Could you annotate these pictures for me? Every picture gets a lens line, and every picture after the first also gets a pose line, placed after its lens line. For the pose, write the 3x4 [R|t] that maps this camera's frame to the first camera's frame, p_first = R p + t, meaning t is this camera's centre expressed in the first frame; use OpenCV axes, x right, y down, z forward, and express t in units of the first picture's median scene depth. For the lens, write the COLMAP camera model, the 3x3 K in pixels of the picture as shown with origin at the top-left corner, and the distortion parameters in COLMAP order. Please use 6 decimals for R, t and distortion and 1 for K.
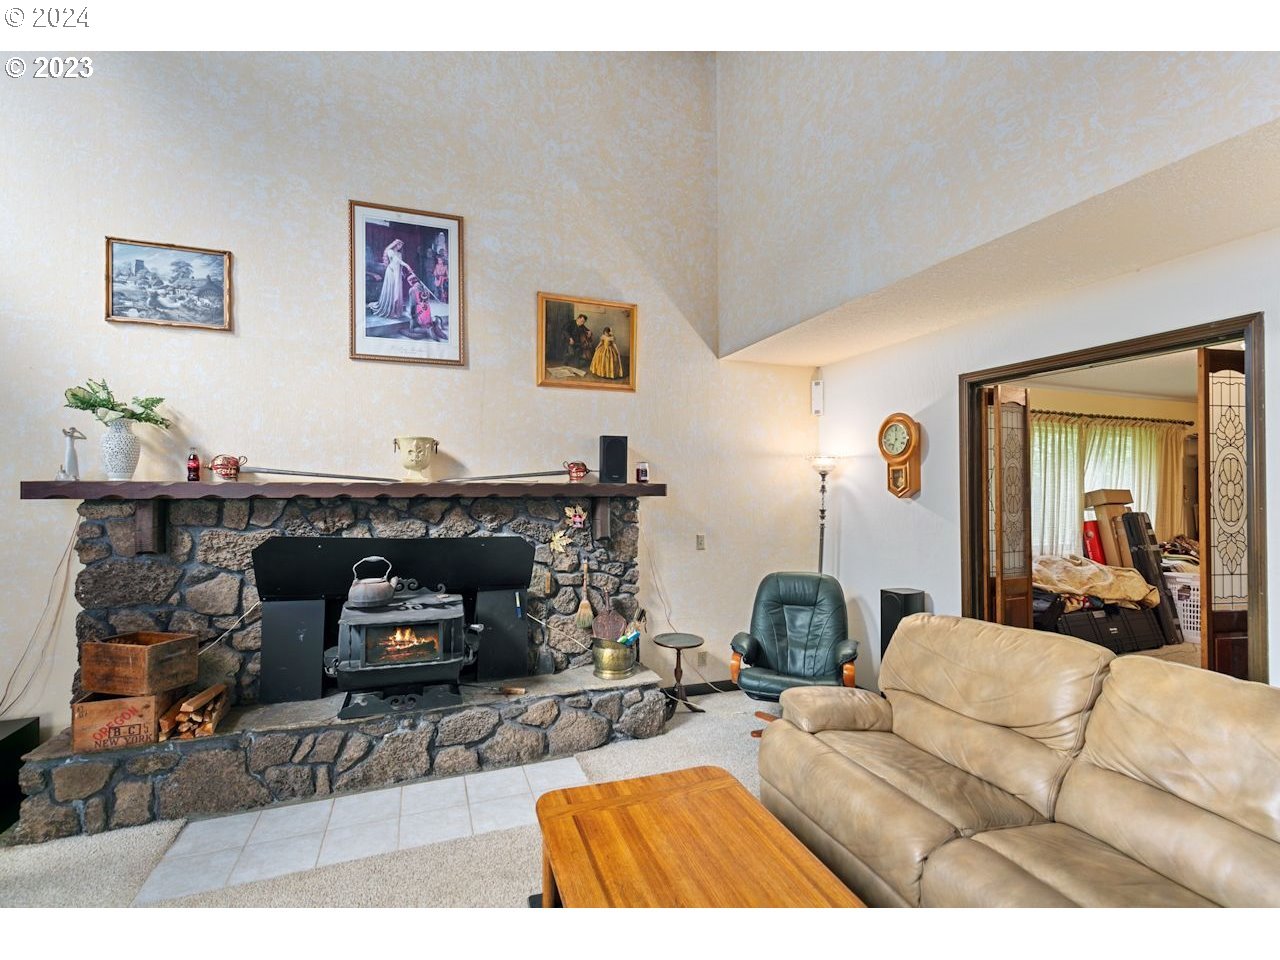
lens RADIAL K [[576.4, 0, 643.0], [0, 576.4, 487.0], [0, 0, 1]] dist [0.000128, -0.000461]
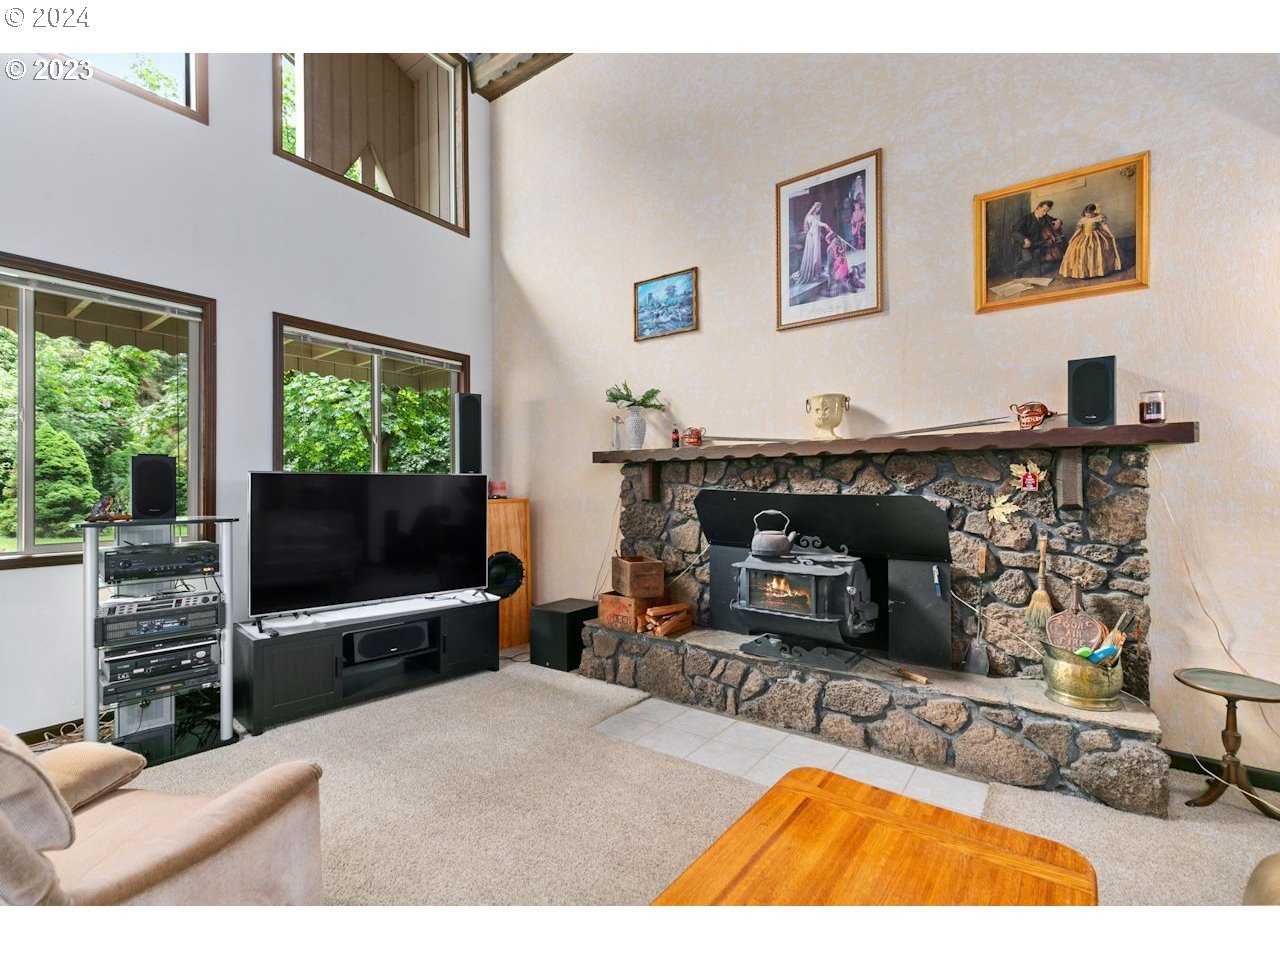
lens RADIAL K [[576.4, 0, 643.0], [0, 576.4, 487.0], [0, 0, 1]] dist [0.000128, -0.000461]
pose [[0.543435, 0.000077, -0.839451, 0.273946], [0.008315, 0.999950, 0.005475, 0.064933], [0.839410, -0.009956, 0.543407, 0.203872]]
